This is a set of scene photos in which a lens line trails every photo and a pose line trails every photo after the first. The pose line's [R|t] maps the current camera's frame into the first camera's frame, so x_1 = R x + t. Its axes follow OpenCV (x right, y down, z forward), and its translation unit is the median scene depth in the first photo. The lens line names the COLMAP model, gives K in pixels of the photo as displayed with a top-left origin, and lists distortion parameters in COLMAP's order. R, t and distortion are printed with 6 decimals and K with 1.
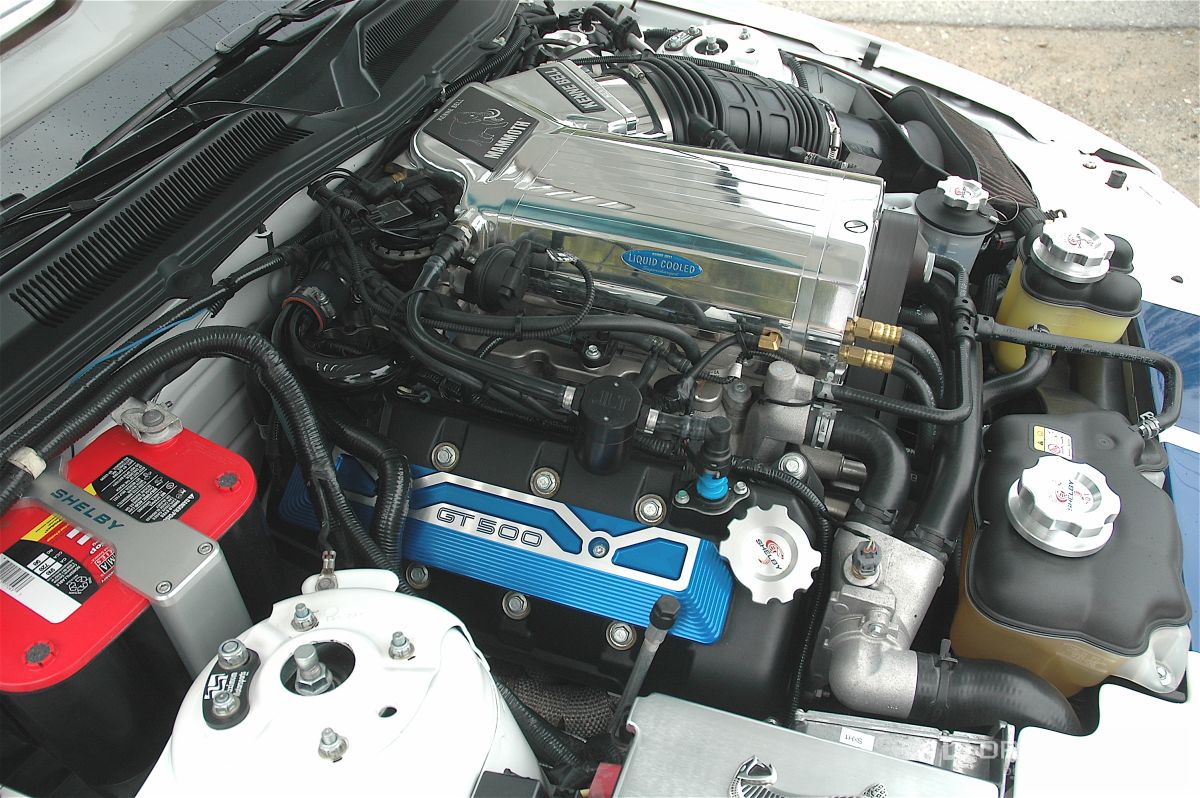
lens RADIAL K [[1110.2, 0, 600.0], [0, 1110.2, 399.0], [0, 0, 1]] dist [-0.100509, 0.005656]
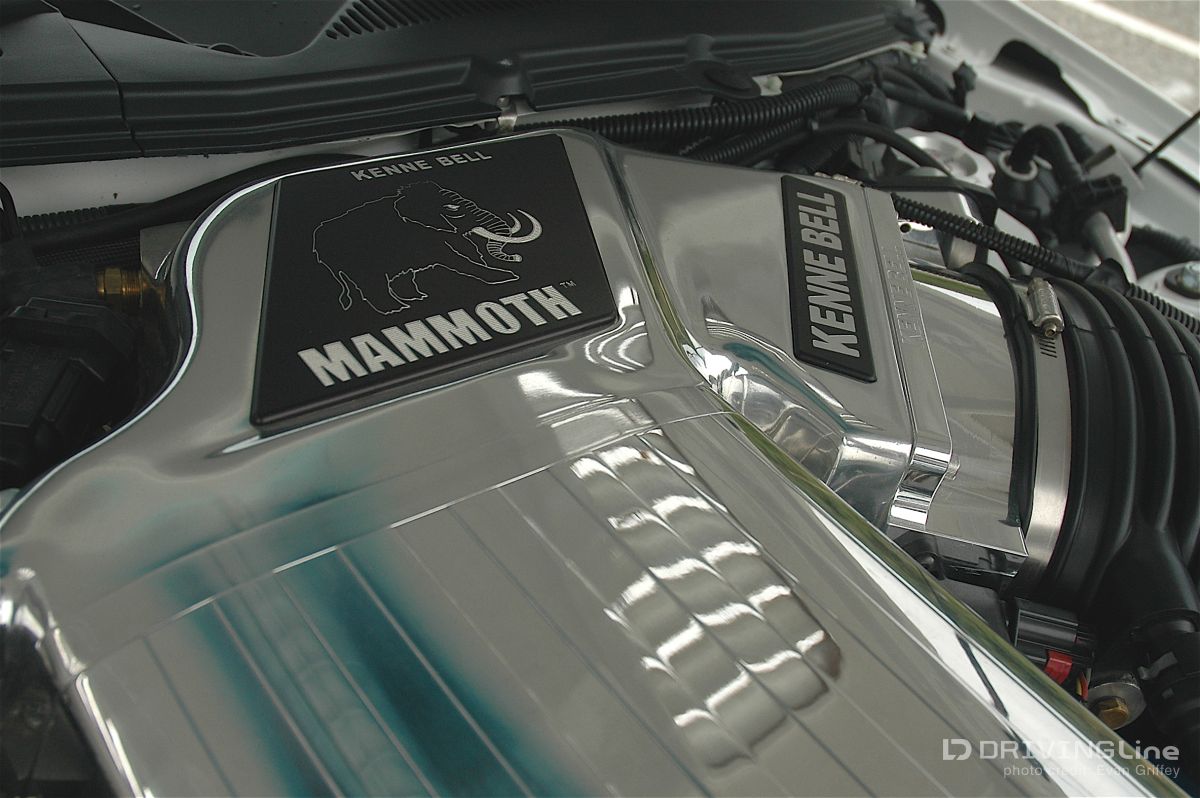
lens RADIAL K [[1110.2, 0, 600.0], [0, 1110.2, 399.0], [0, 0, 1]] dist [-0.100509, 0.005656]
pose [[0.828594, 0.462062, -0.316119, 0.038339], [-0.484922, 0.874527, 0.007220, -0.215556], [0.279791, 0.147310, 0.948692, 0.671625]]
